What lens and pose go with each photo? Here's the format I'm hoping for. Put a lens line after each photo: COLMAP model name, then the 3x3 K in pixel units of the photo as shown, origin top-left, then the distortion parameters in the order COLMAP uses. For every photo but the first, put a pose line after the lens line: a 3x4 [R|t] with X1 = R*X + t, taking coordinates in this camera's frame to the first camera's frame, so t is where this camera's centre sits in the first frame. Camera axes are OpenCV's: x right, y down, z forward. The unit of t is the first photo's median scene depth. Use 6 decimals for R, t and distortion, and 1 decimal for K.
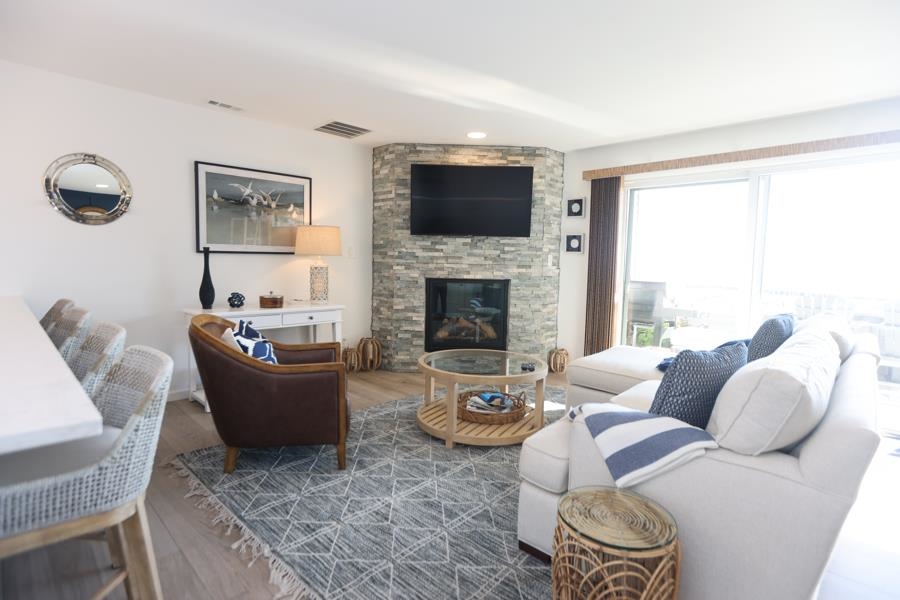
lens RADIAL K [[454.9, 0, 447.8], [0, 454.9, 295.9], [0, 0, 1]] dist [-0.016642, 0.001391]
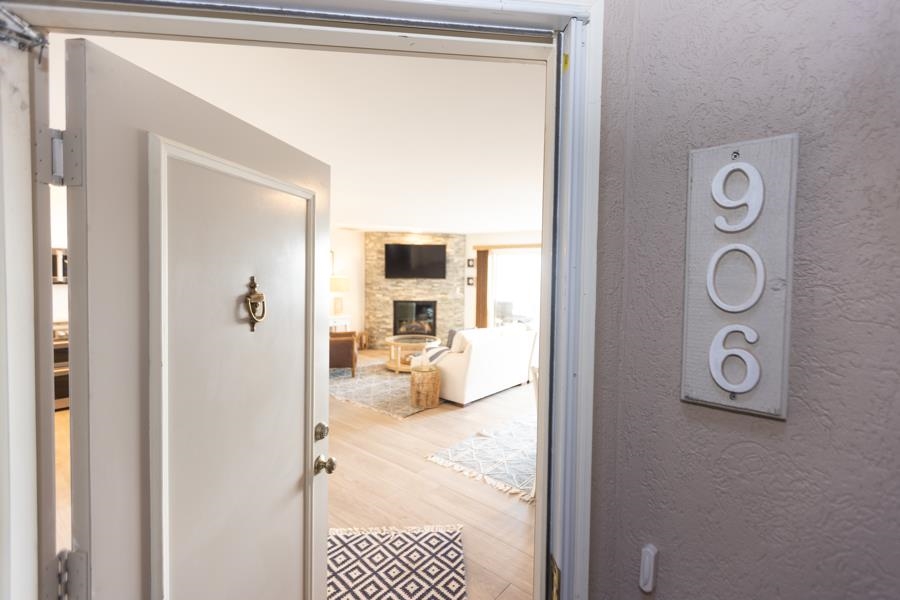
lens RADIAL K [[421.7, 0, 472.6], [0, 421.7, 284.3], [0, 0, 1]] dist [-0.000496, -0.000148]
pose [[0.996278, -0.010477, 0.085555, 0.135853], [0.013511, 0.999297, -0.034961, -0.040422], [-0.085129, 0.035987, 0.995720, -0.818008]]
